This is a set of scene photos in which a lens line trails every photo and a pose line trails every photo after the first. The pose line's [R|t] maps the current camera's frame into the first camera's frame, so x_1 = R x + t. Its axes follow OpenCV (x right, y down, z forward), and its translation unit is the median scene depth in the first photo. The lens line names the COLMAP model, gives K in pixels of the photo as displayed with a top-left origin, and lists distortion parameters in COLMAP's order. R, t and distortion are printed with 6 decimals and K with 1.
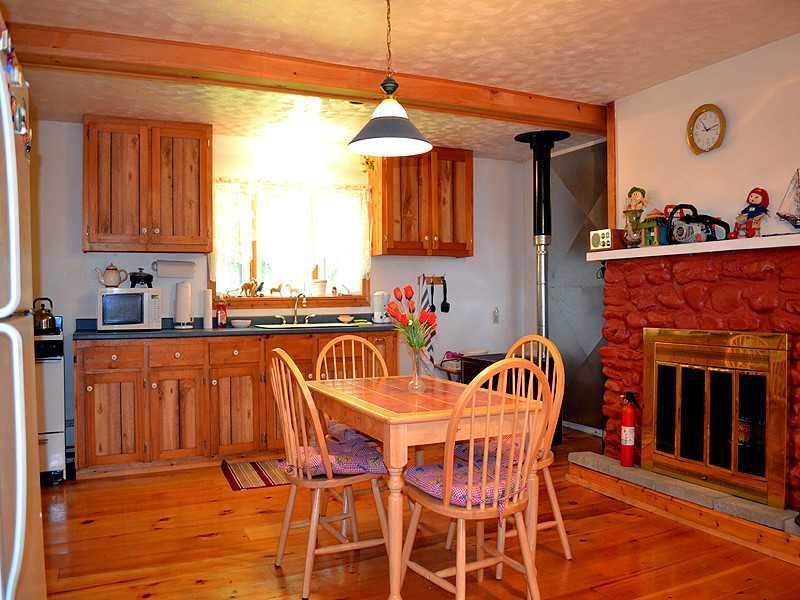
lens RADIAL K [[658.4, 0, 400.0], [0, 658.4, 300.0], [0, 0, 1]] dist [-0.003801, -0.002214]
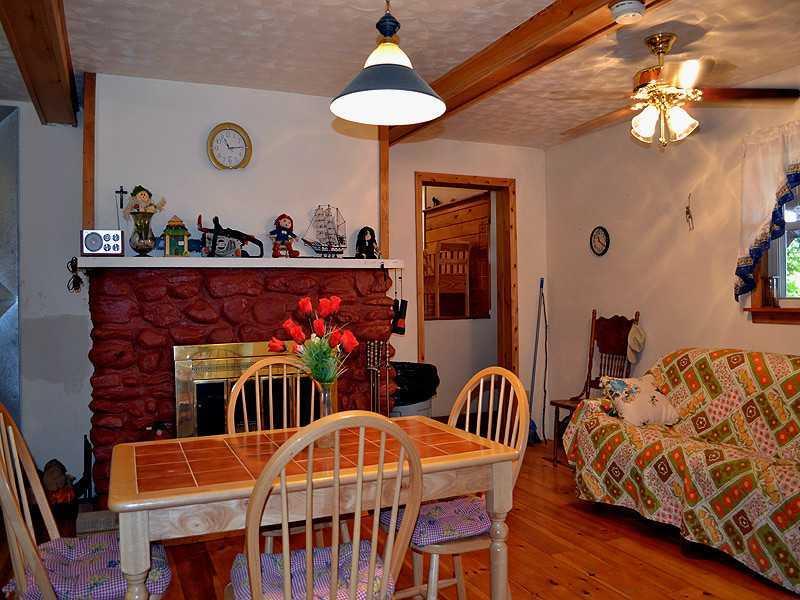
lens RADIAL K [[658.4, 0, 400.0], [0, 658.4, 300.0], [0, 0, 1]] dist [-0.003801, -0.002214]
pose [[0.046416, 0.005613, 0.998906, -0.553322], [0.023741, 0.999696, -0.006721, -0.008036], [-0.998640, 0.024027, 0.046269, 0.699446]]
